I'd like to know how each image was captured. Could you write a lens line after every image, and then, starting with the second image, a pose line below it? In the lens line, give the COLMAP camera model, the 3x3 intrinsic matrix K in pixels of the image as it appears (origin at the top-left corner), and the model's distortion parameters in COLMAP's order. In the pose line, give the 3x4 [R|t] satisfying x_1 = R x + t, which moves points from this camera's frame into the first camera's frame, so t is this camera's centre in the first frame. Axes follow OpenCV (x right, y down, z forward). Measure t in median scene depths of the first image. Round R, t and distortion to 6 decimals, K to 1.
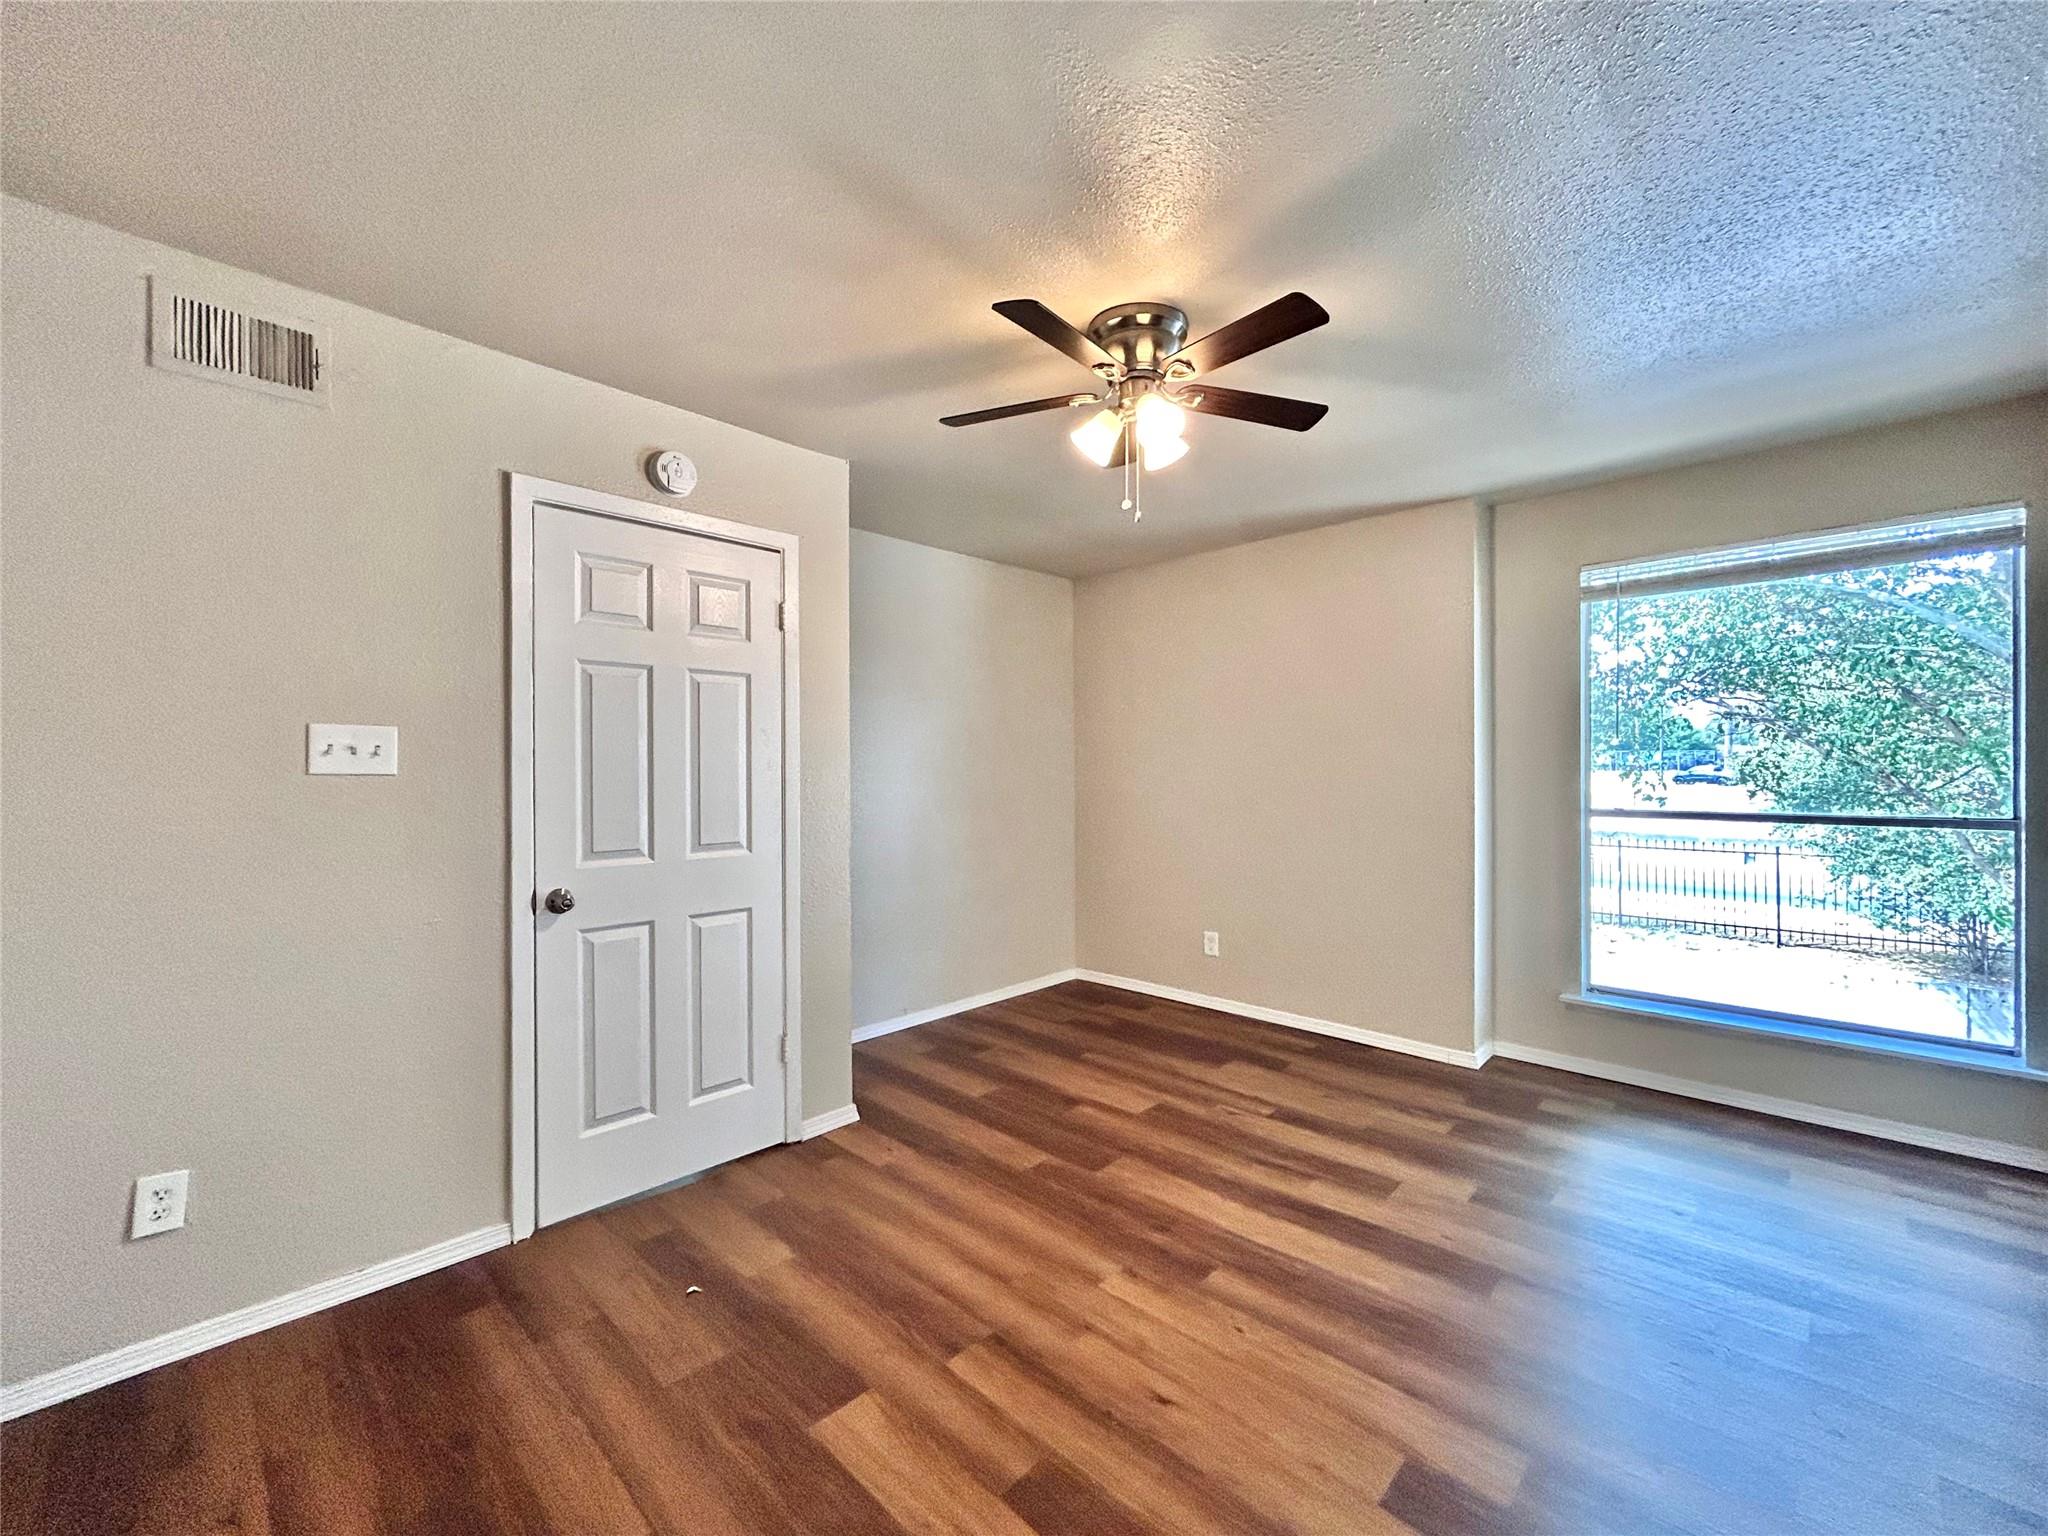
lens RADIAL K [[829.0, 0, 1026.0], [0, 829.0, 766.8], [0, 0, 1]] dist [-0.001567, -0.000087]
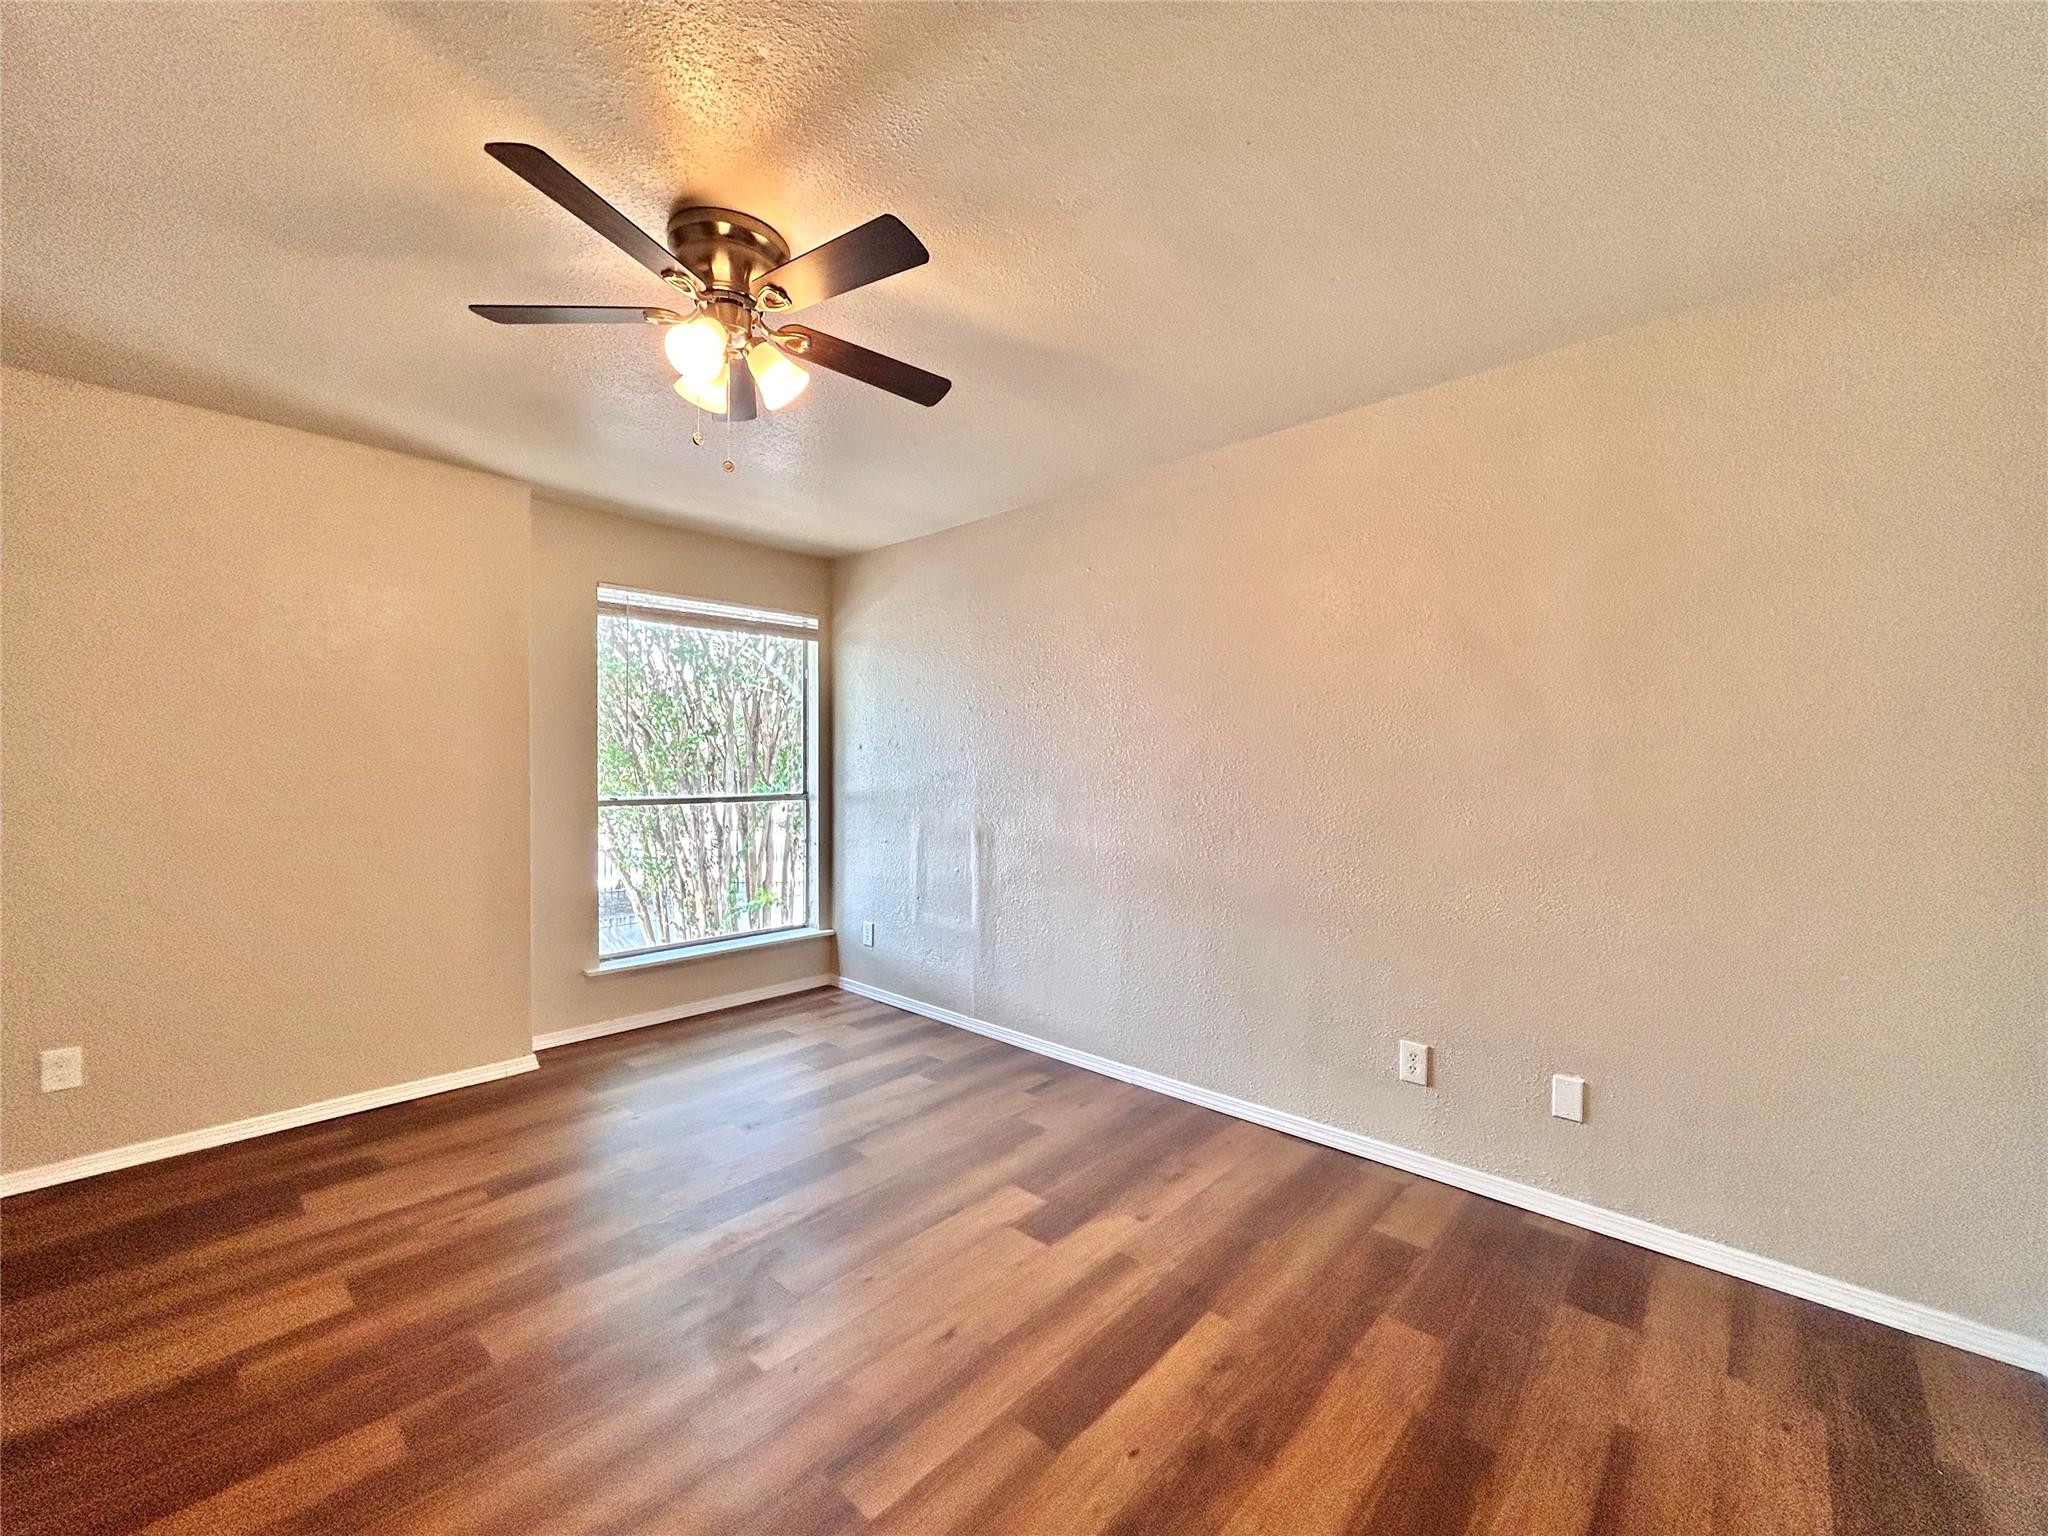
lens RADIAL K [[827.7, 0, 1022.6], [0, 827.7, 775.3], [0, 0, 1]] dist [0.000637, 0.000326]
pose [[-0.024774, -0.009697, 0.999646, -0.582804], [-0.006704, 0.999932, 0.009533, 0.003774], [-0.999671, -0.006465, -0.024837, 0.582561]]
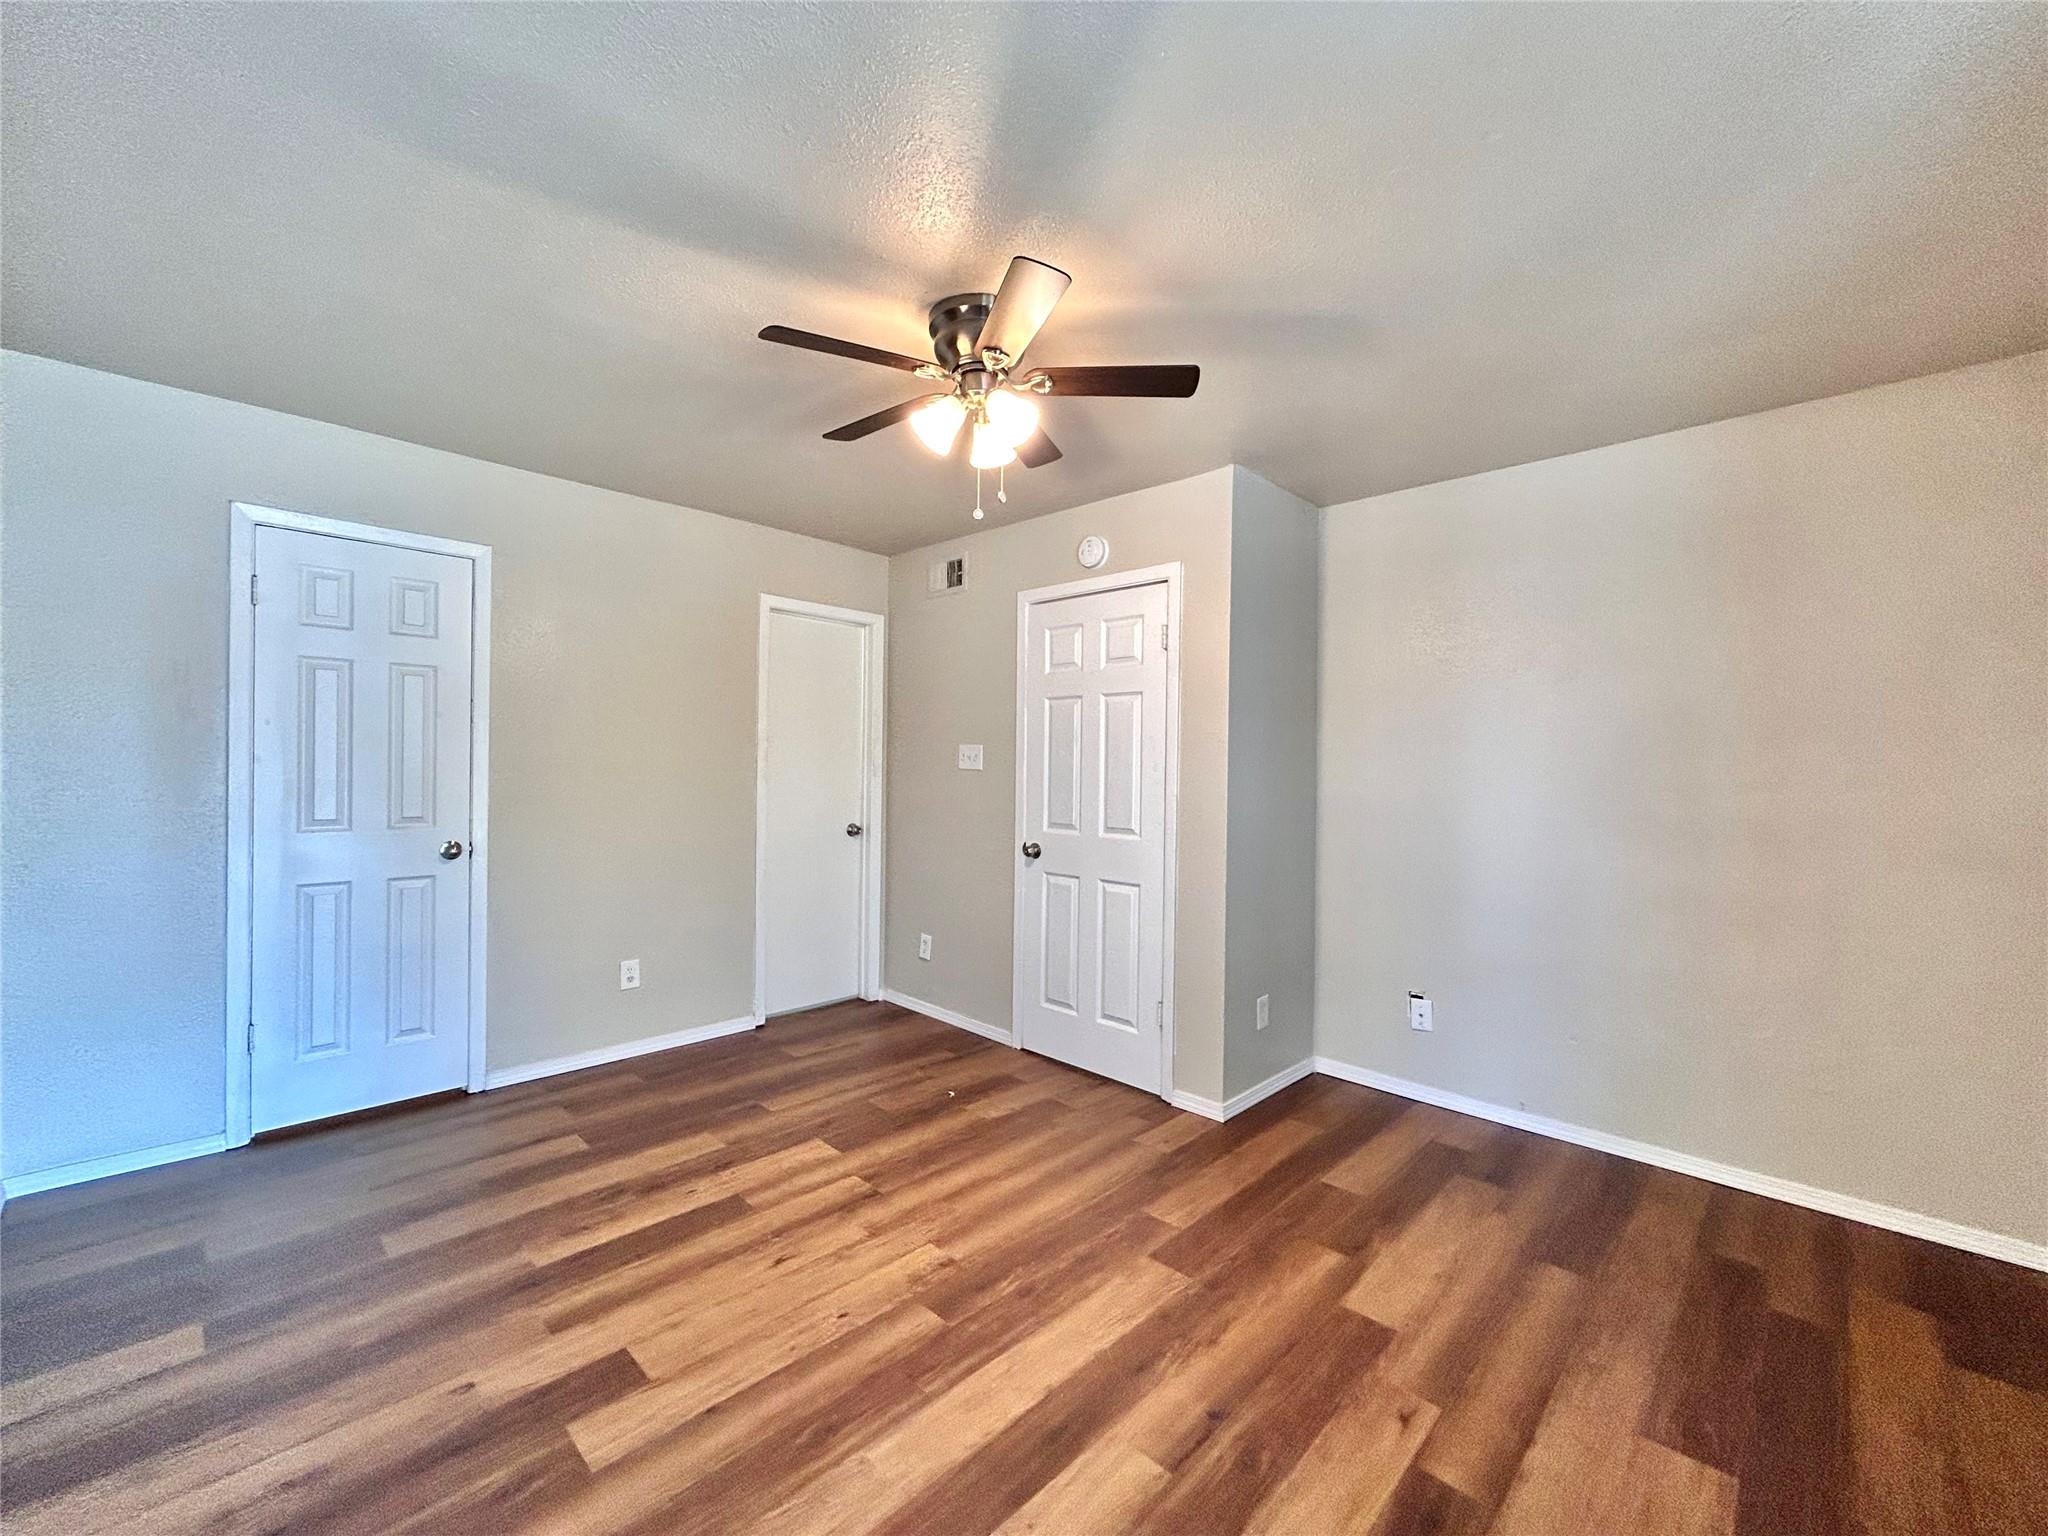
lens RADIAL K [[829.0, 0, 1026.0], [0, 829.0, 766.8], [0, 0, 1]] dist [-0.001567, -0.000087]
pose [[-0.002885, 0.007949, -0.999964, 0.901948], [-0.008870, 0.999929, 0.007974, -0.010758], [0.999956, 0.008893, -0.002814, 0.860397]]
